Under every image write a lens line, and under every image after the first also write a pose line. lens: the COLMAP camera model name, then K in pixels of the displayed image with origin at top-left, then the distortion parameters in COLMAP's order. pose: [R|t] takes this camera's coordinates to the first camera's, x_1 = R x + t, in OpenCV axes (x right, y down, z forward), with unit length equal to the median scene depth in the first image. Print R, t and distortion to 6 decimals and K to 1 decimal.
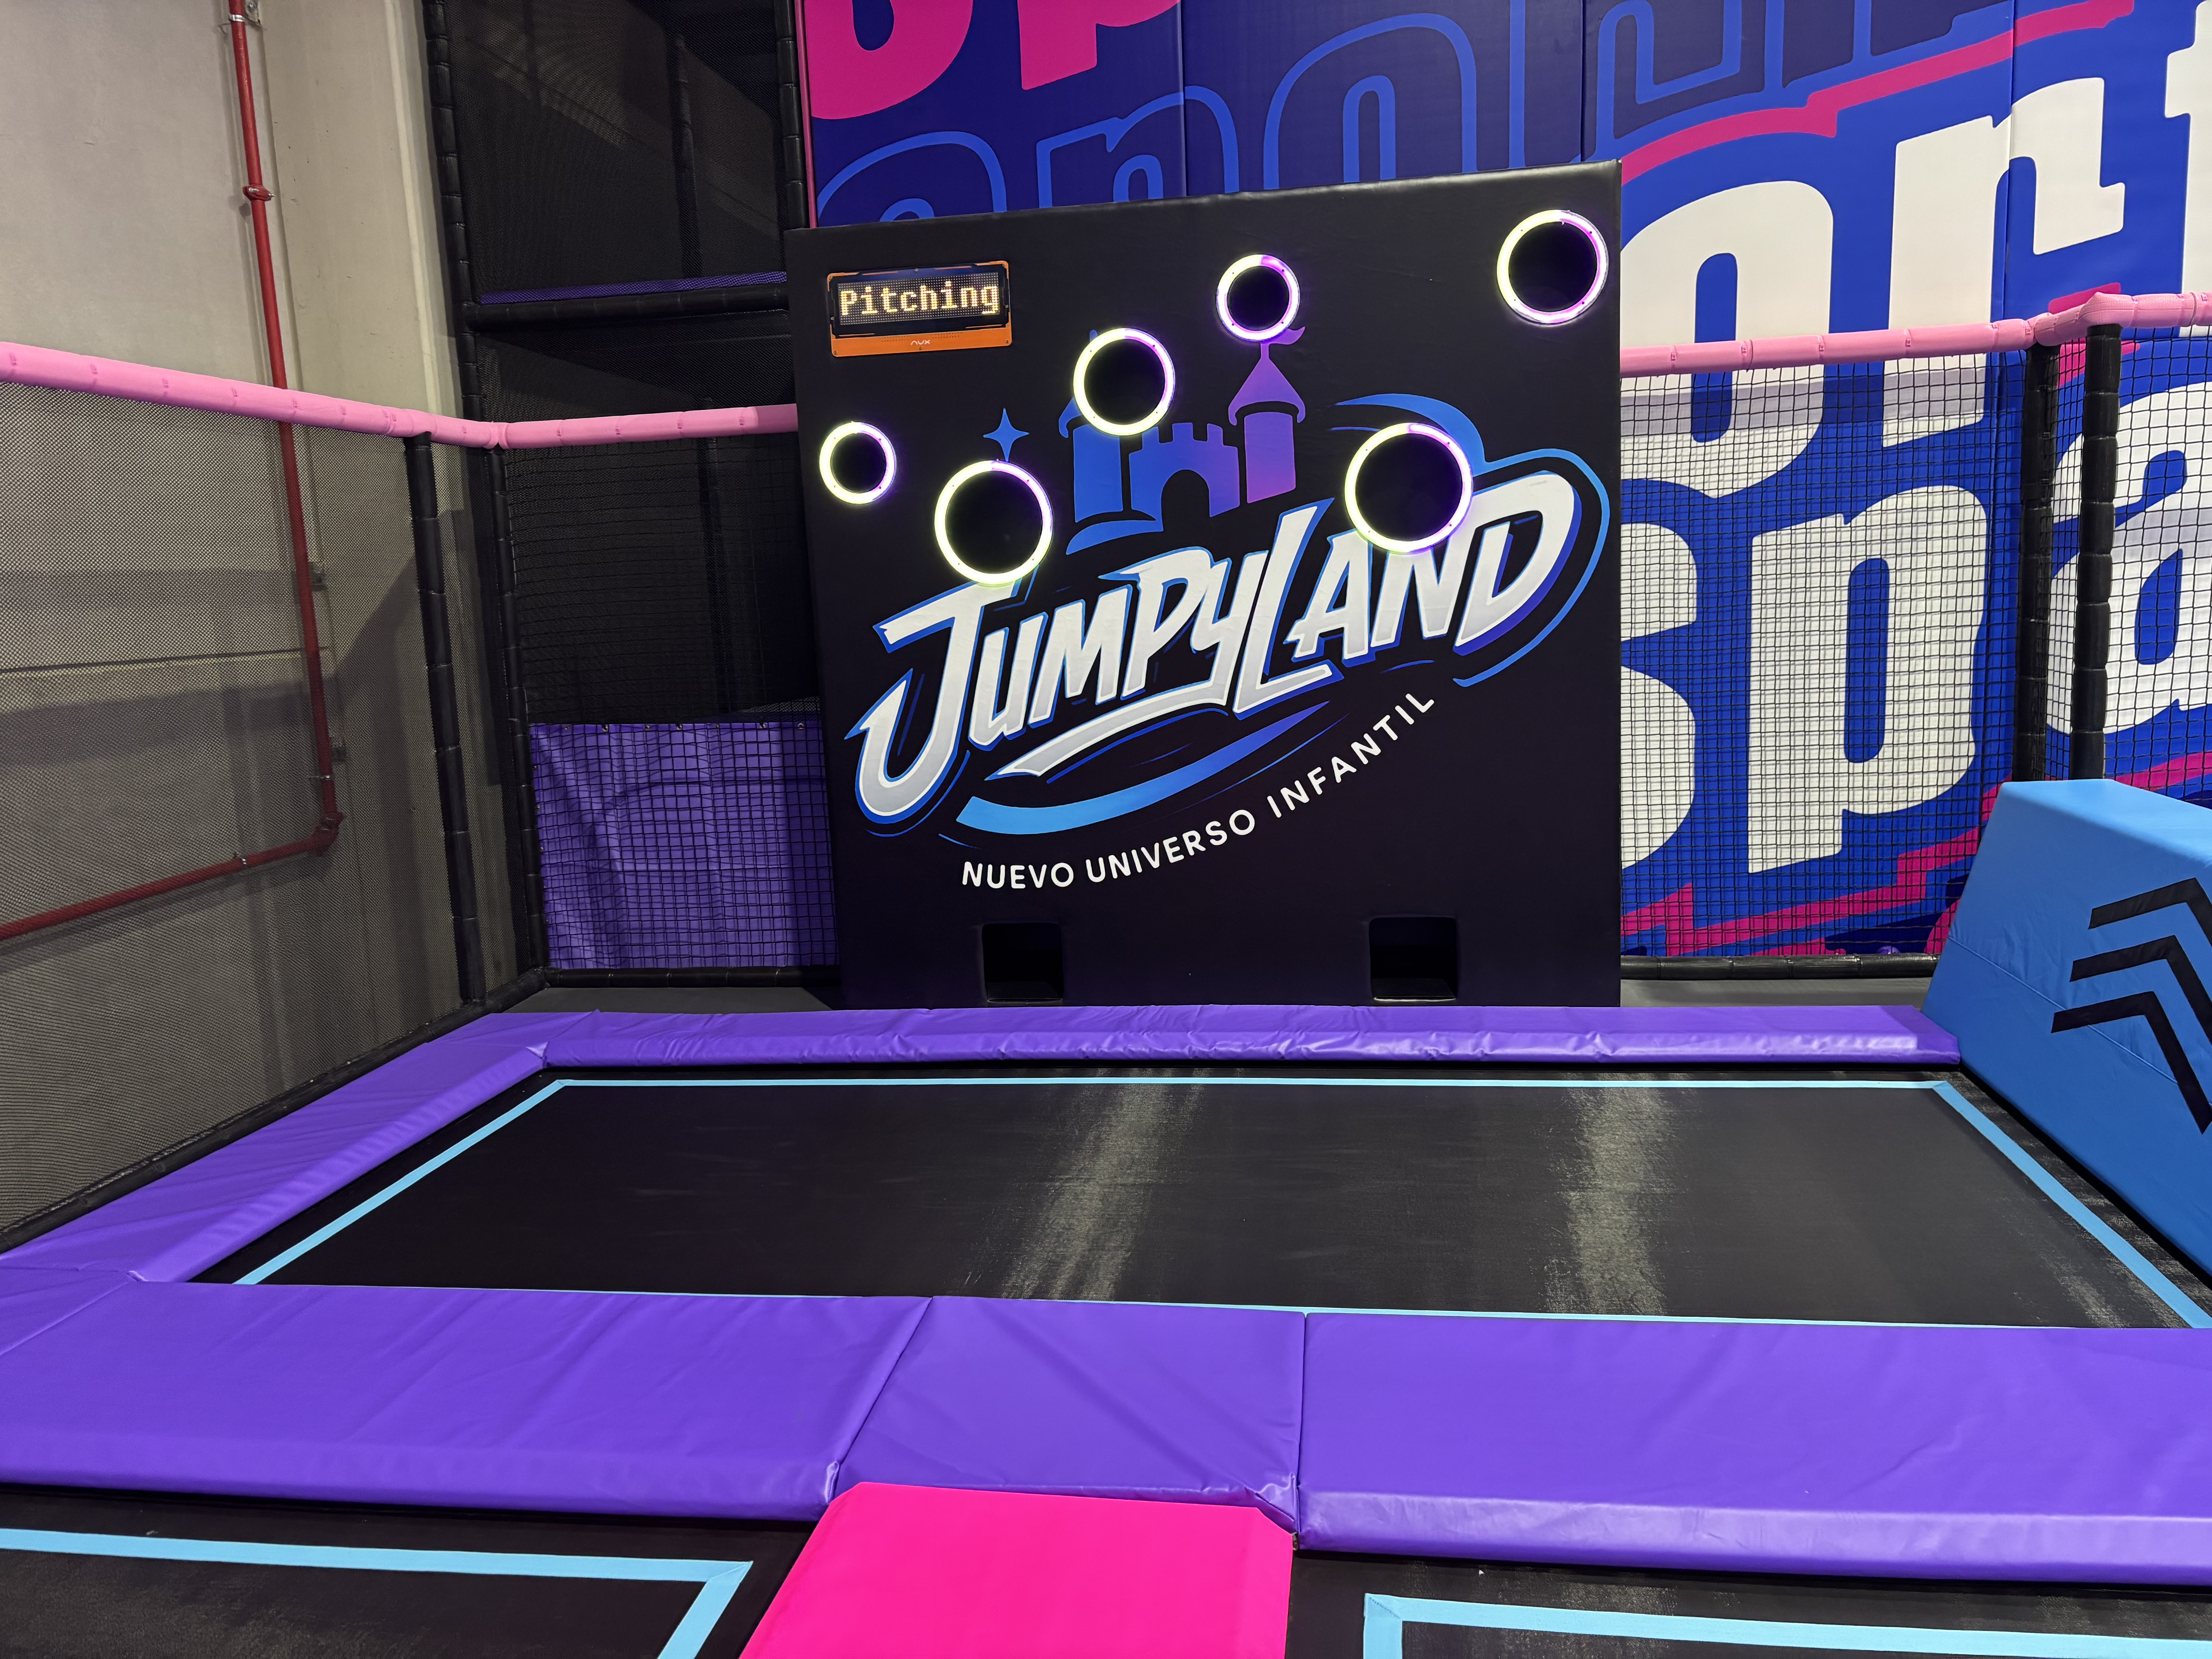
lens RADIAL K [[1639.5, 0, 1102.8], [0, 1639.5, 858.0], [0, 0, 1]] dist [0.026821, -0.003148]
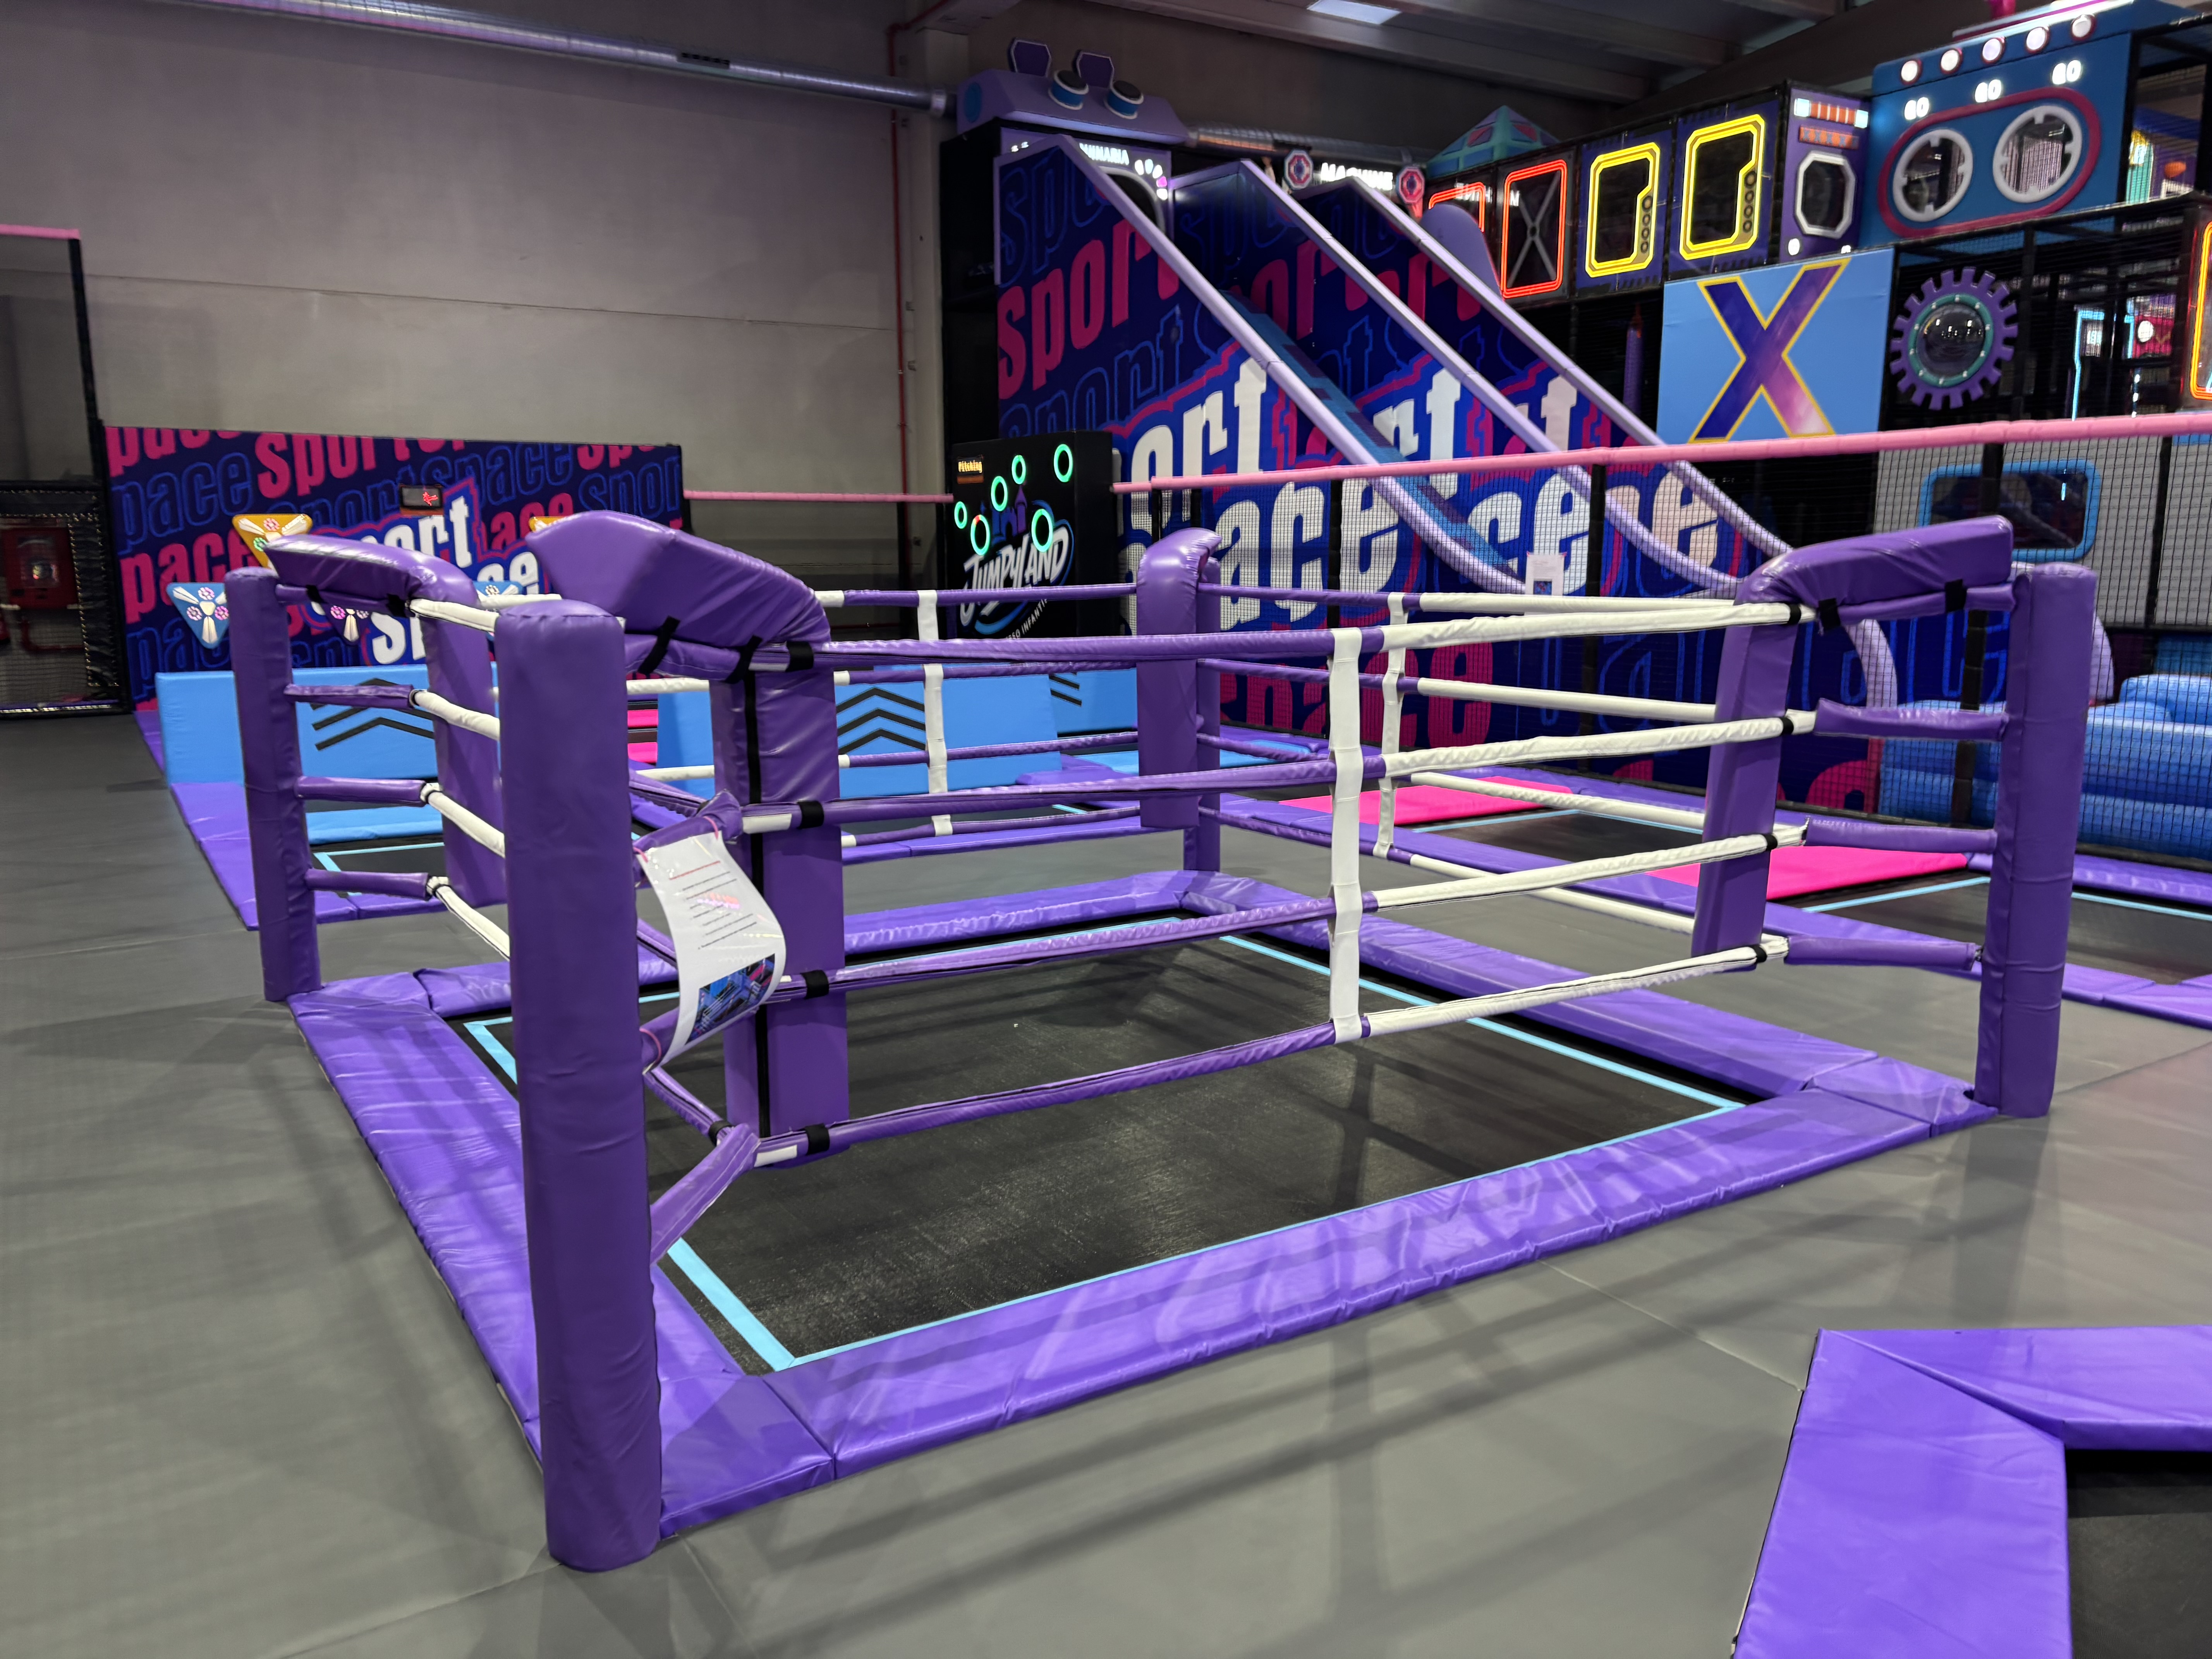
lens RADIAL K [[1668.5, 0, 1106.7], [0, 1668.5, 853.5], [0, 0, 1]] dist [0.016314, -0.000598]
pose [[0.647281, 0.180167, -0.740653, 2.644855], [-0.150051, 0.982770, 0.107929, 0.020382], [0.747337, 0.041276, 0.663162, -0.966459]]
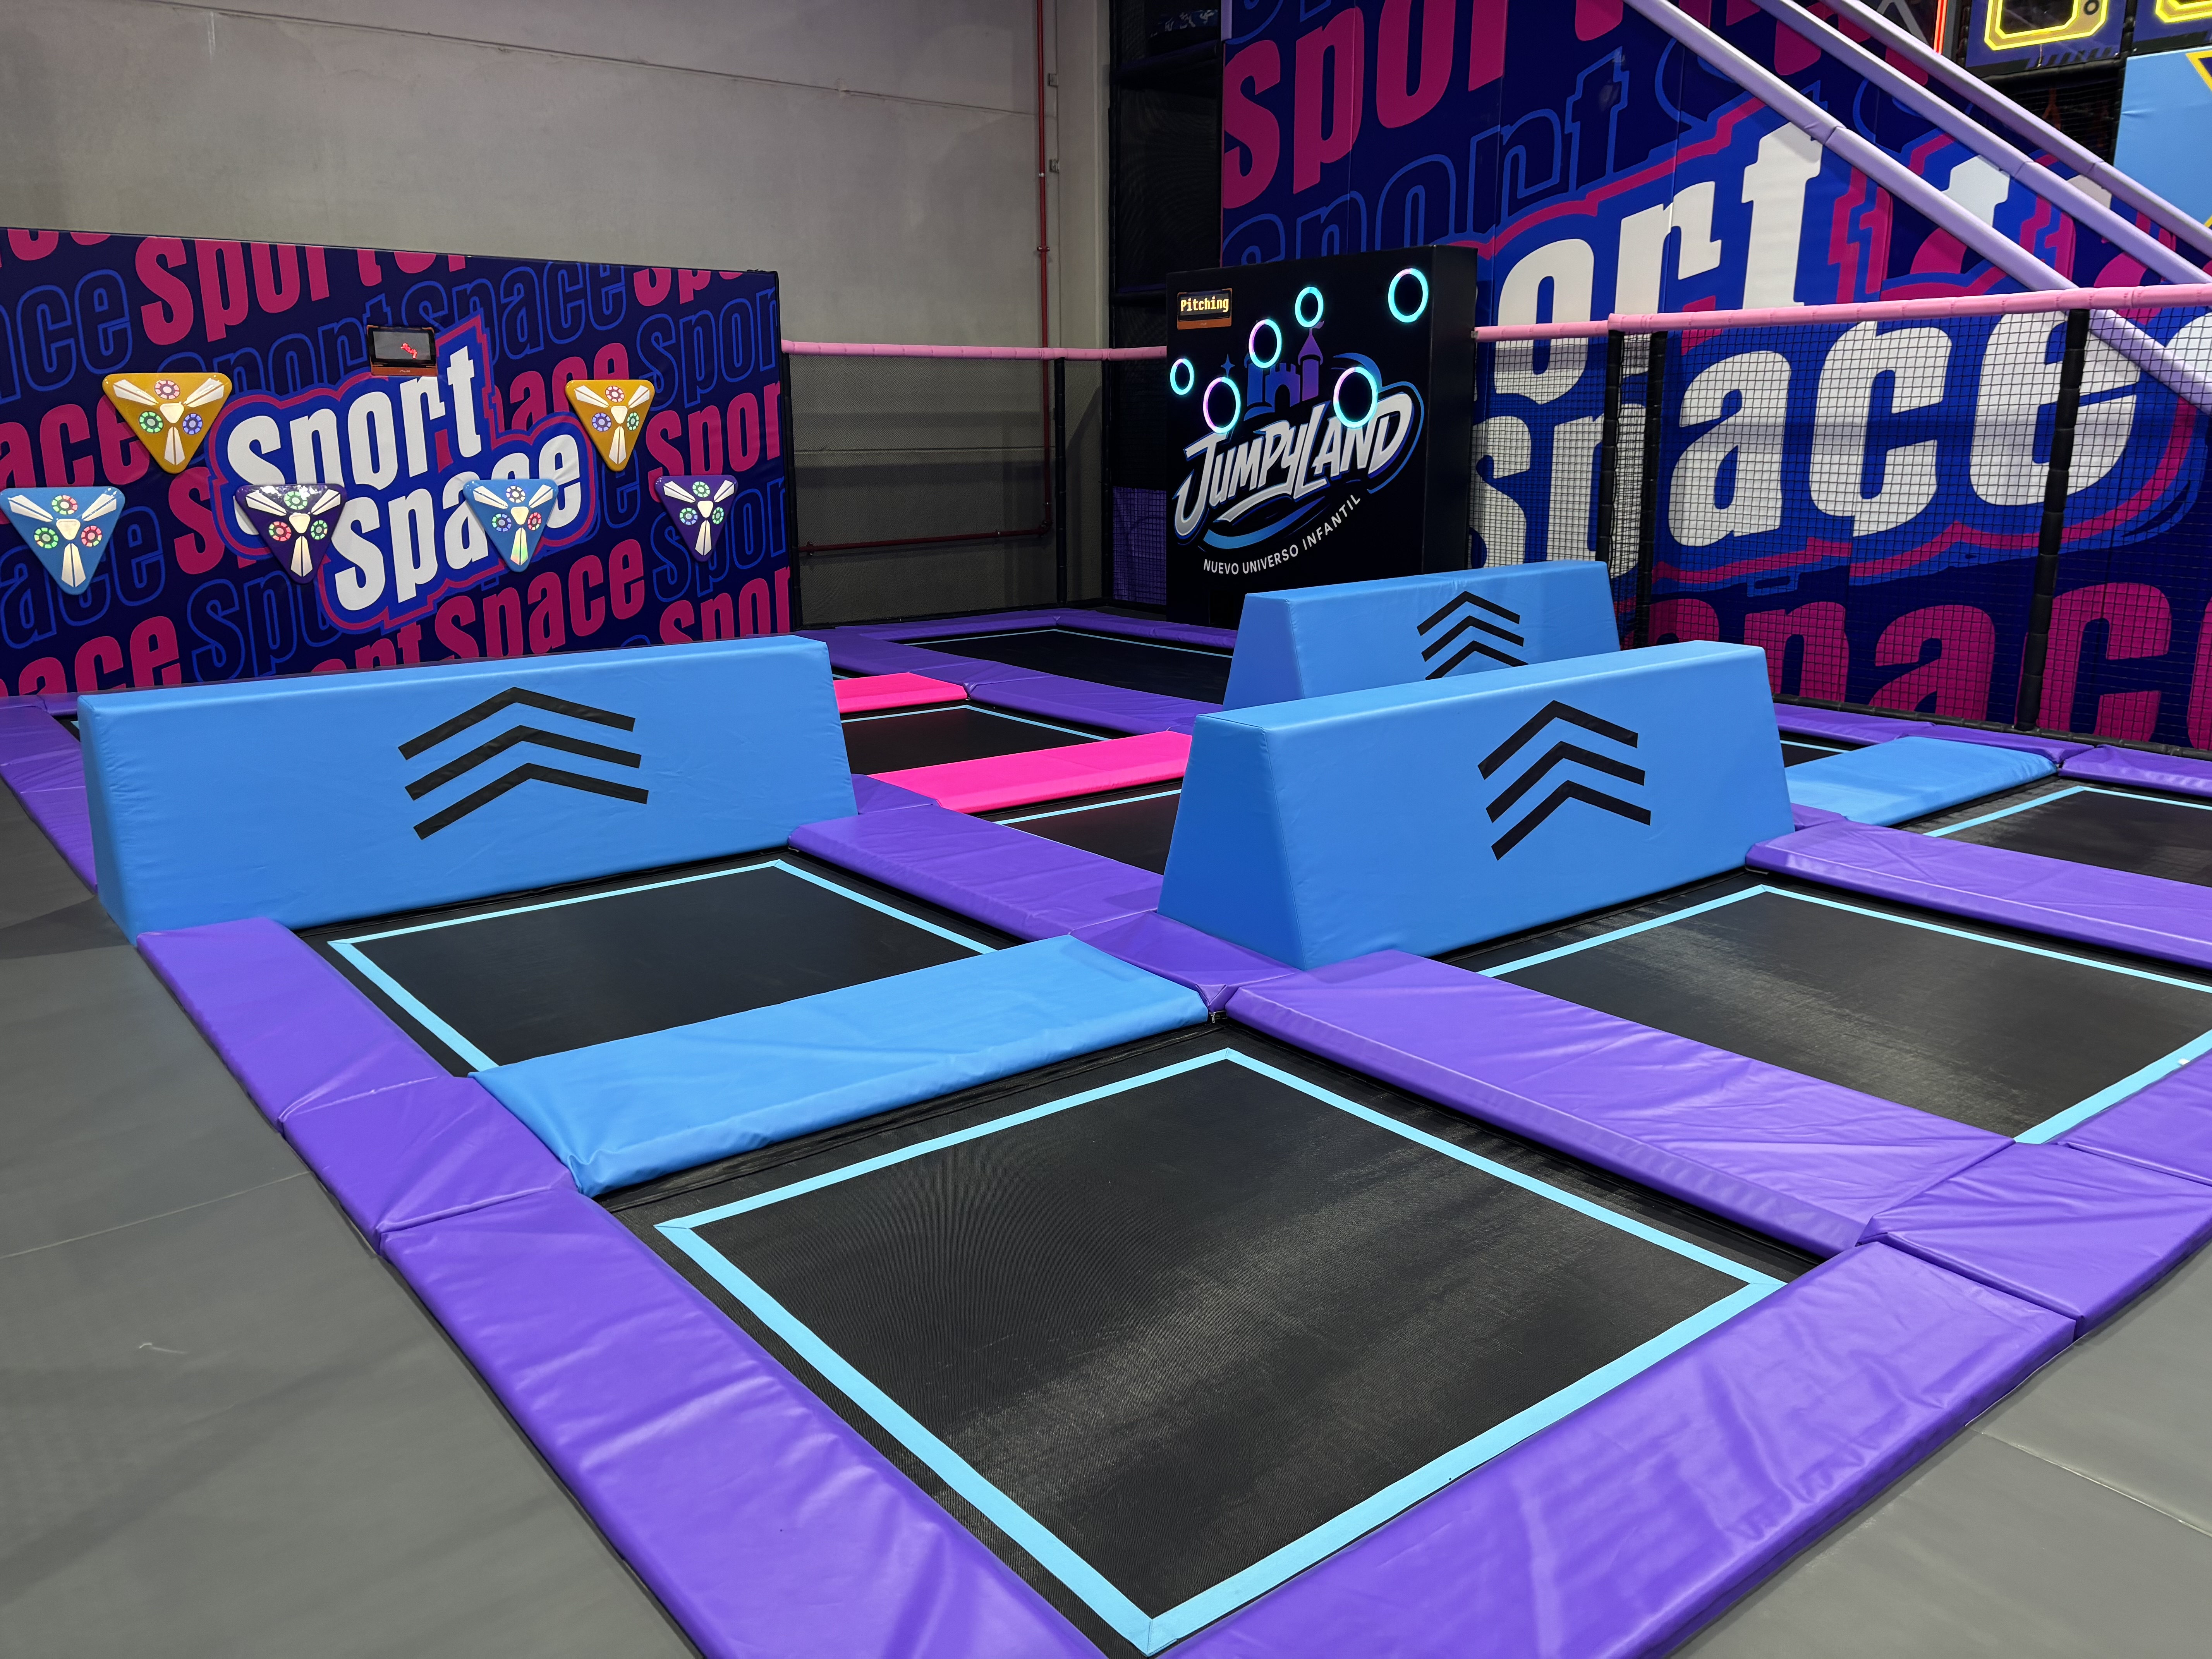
lens RADIAL K [[1661.0, 0, 1106.0], [0, 1661.0, 829.5], [0, 0, 1]] dist [0.009099, 0.002737]
pose [[0.734436, 0.201891, -0.647954, 1.408733], [-0.138484, 0.979222, 0.148141, 0.048511], [0.664399, -0.019068, 0.747135, -0.812055]]
